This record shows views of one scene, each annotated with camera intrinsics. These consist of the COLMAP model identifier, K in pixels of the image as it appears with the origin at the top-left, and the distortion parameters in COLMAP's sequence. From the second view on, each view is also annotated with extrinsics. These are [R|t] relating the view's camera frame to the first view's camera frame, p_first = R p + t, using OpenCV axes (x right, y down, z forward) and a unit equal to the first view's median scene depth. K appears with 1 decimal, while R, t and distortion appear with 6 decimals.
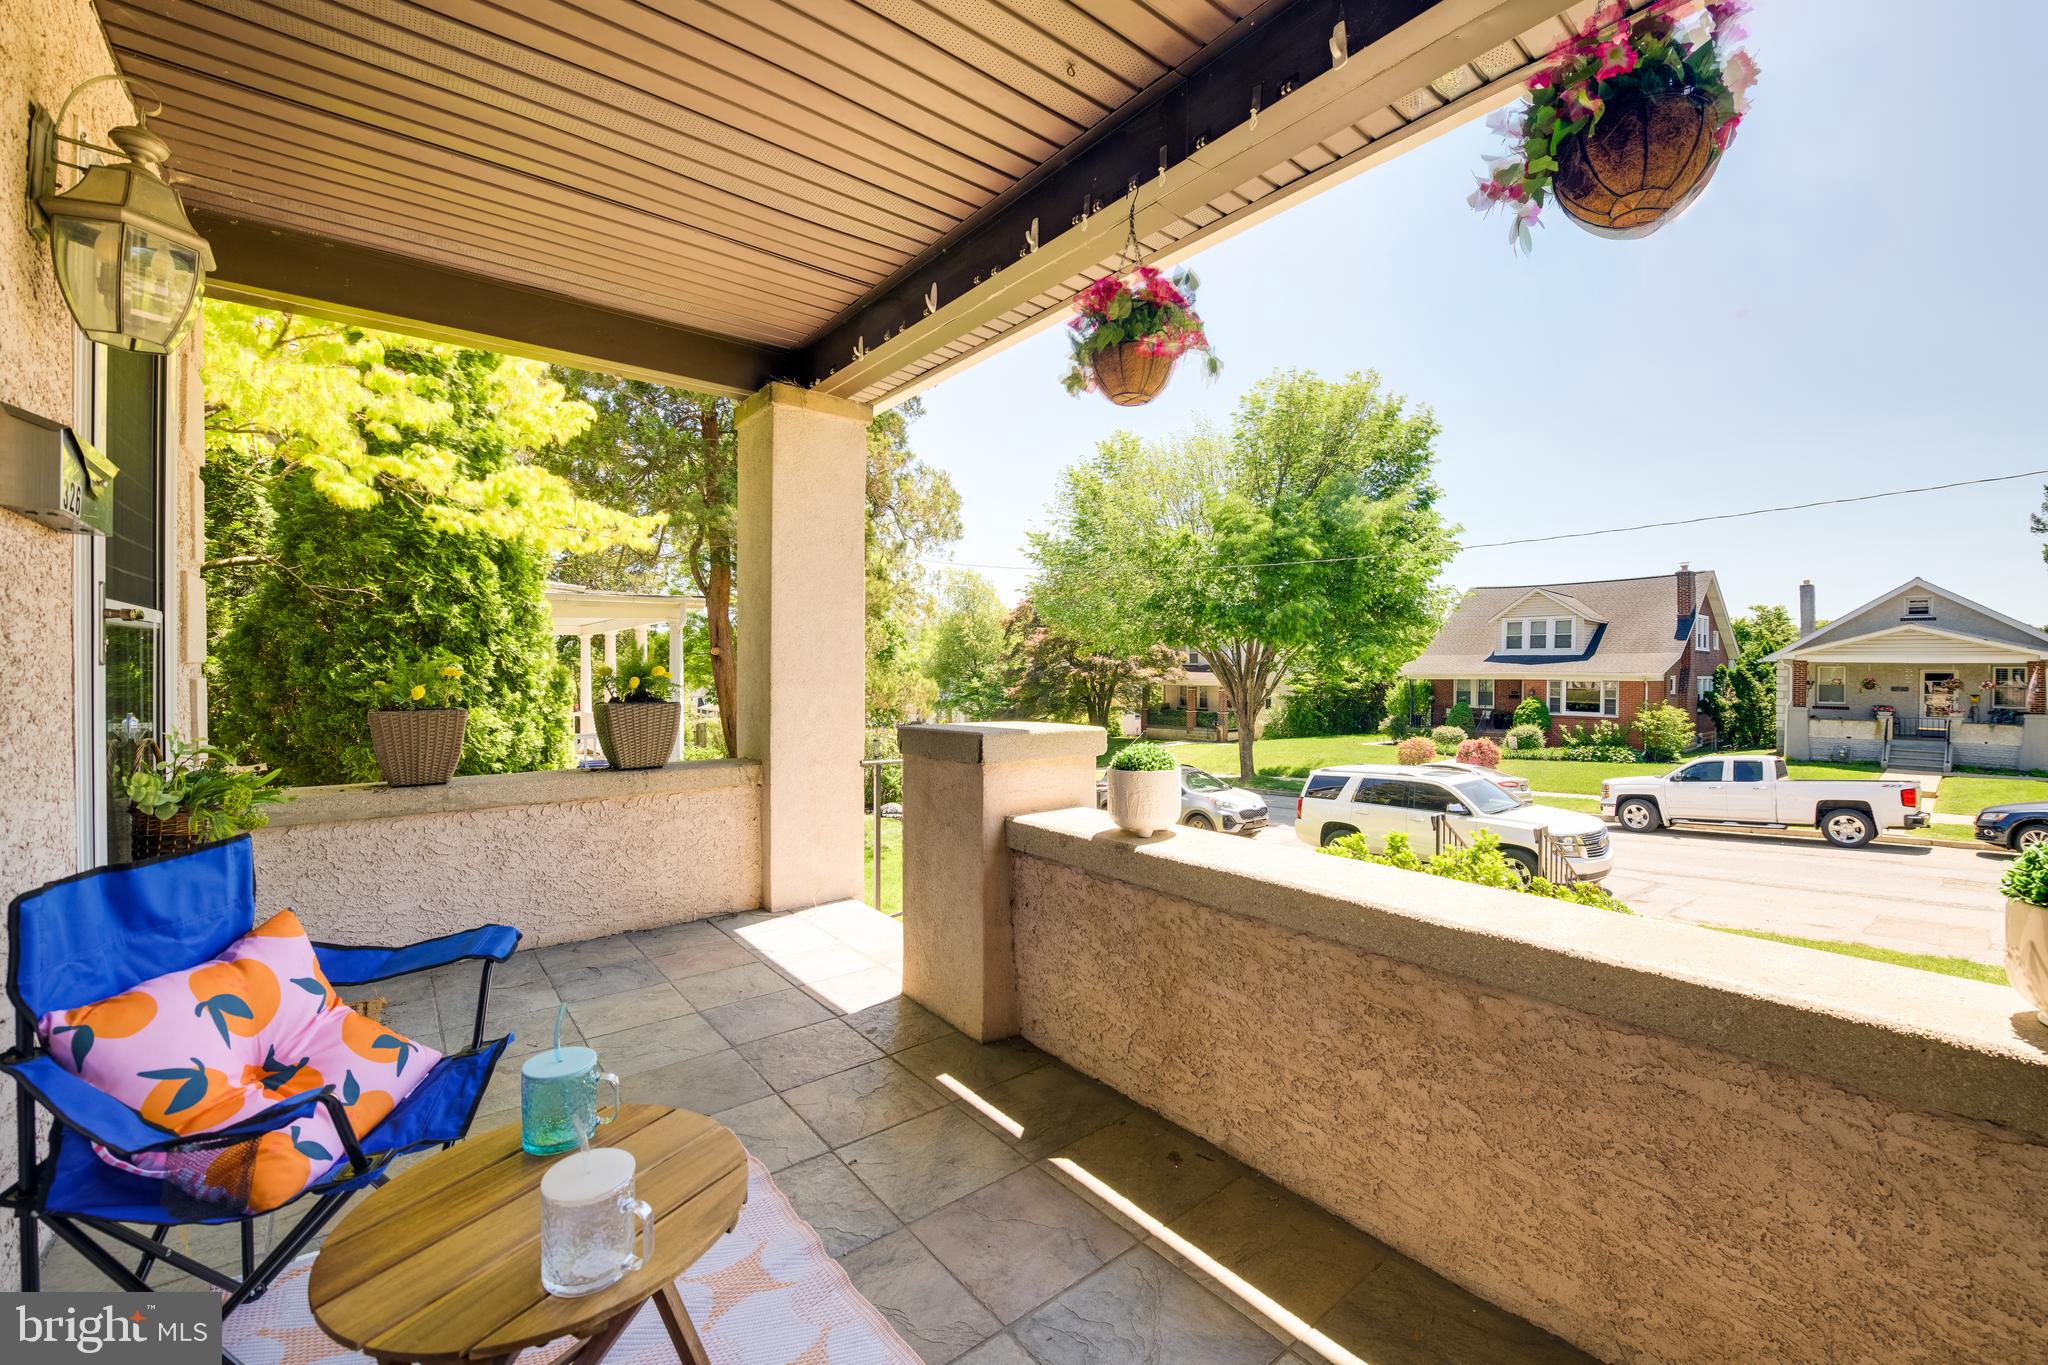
lens RADIAL K [[819.2, 0, 1044.7], [0, 819.2, 674.9], [0, 0, 1]] dist [0.015418, -0.004878]
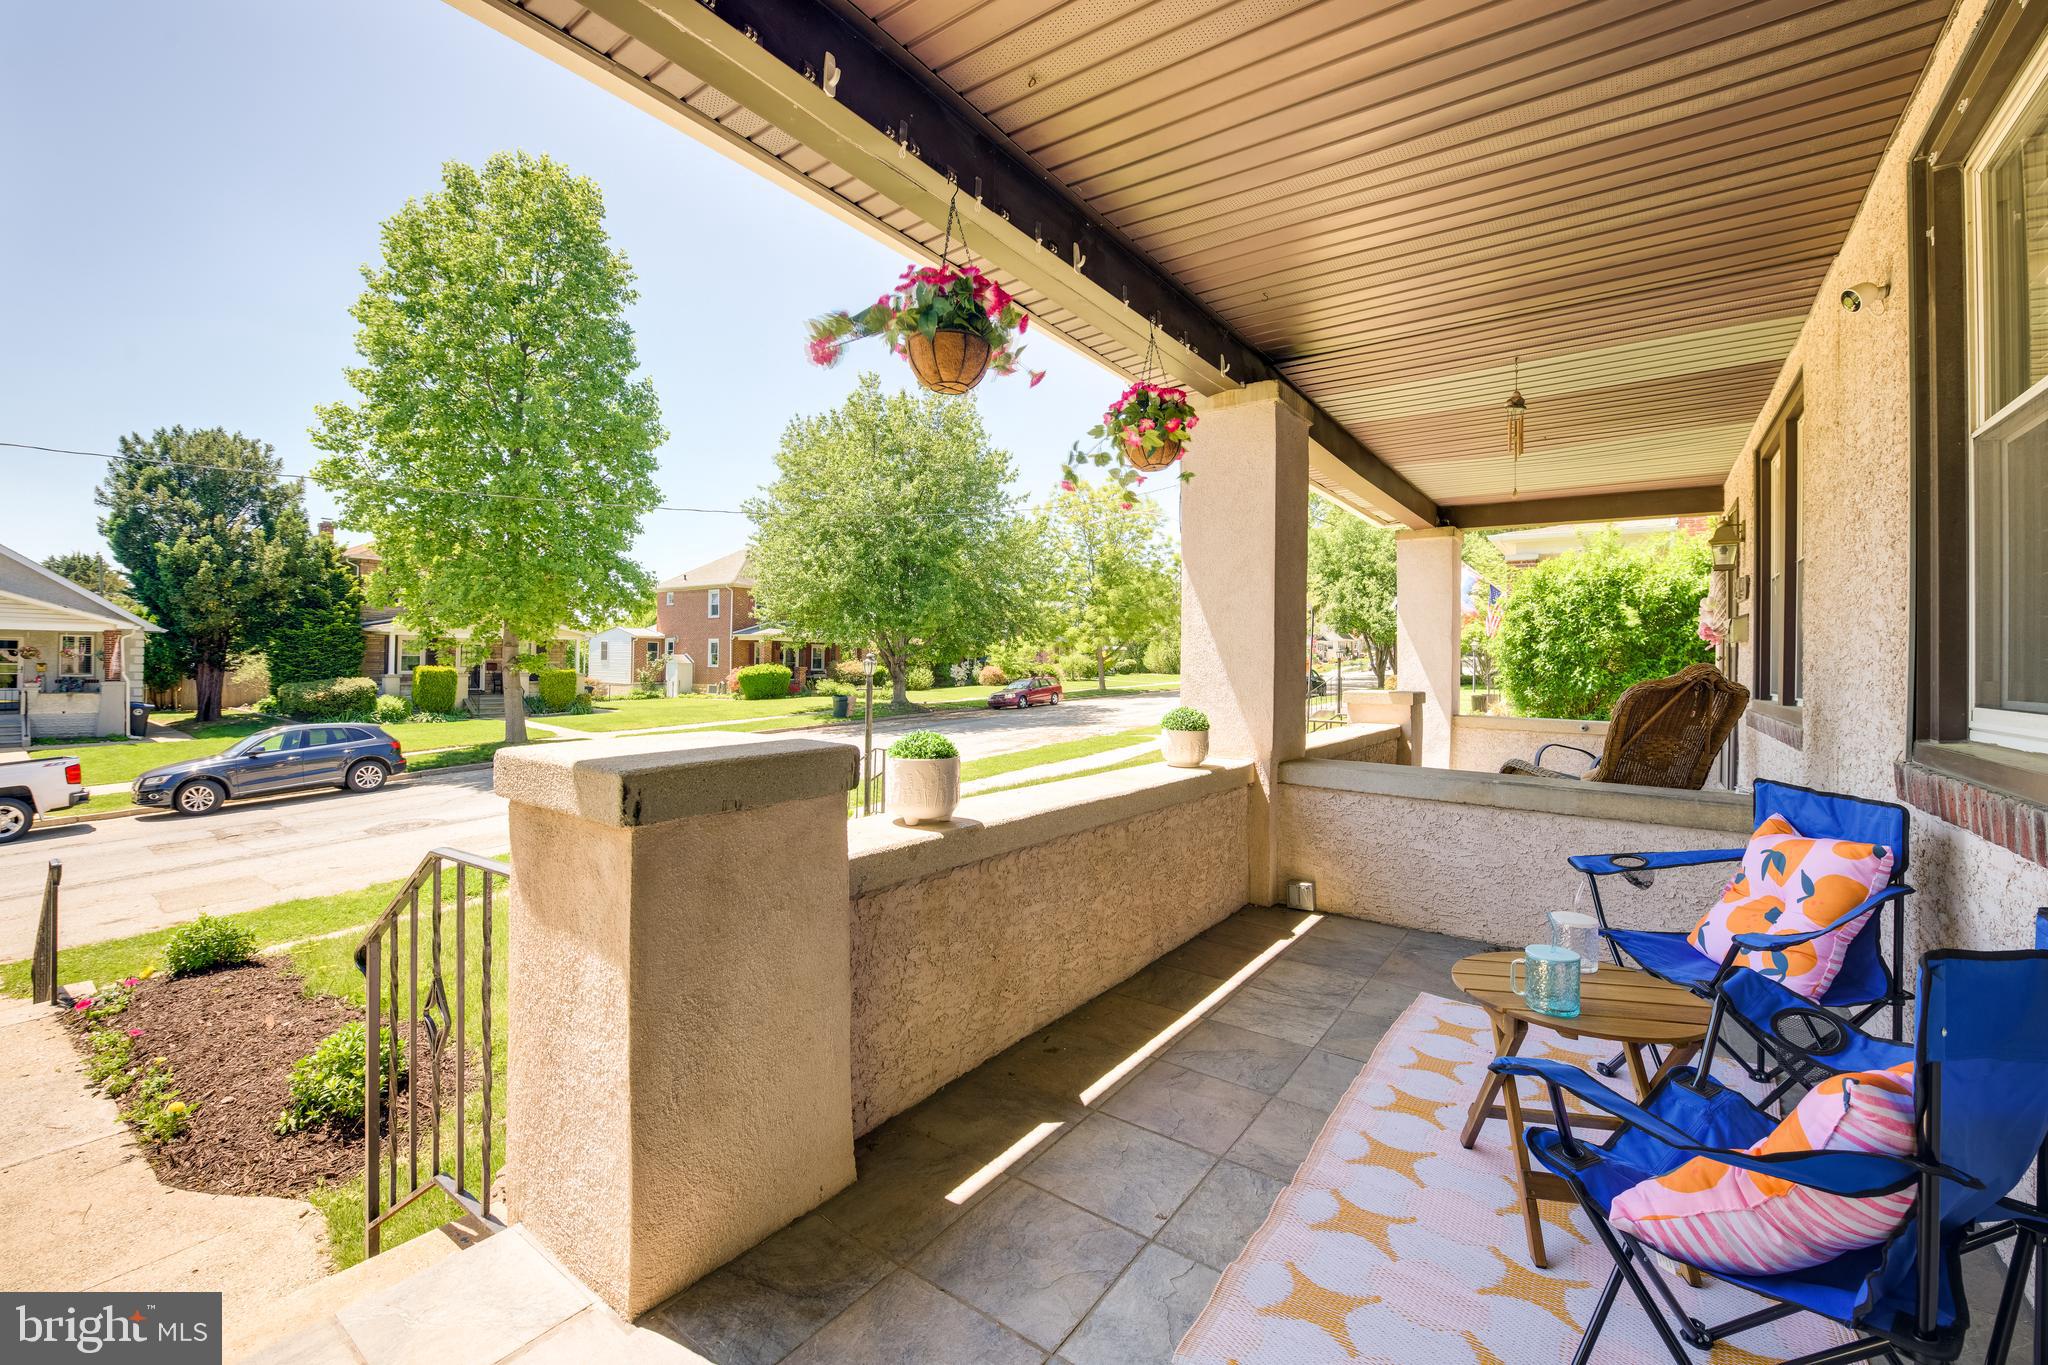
lens RADIAL K [[851.7, 0, 1021.0], [0, 851.7, 640.4], [0, 0, 1]] dist [0.017189, -0.013398]
pose [[-0.248730, 0.012410, 0.968493, -0.845462], [-0.012904, 0.999787, -0.016124, -0.009100], [-0.968487, -0.016508, -0.248516, 1.070705]]
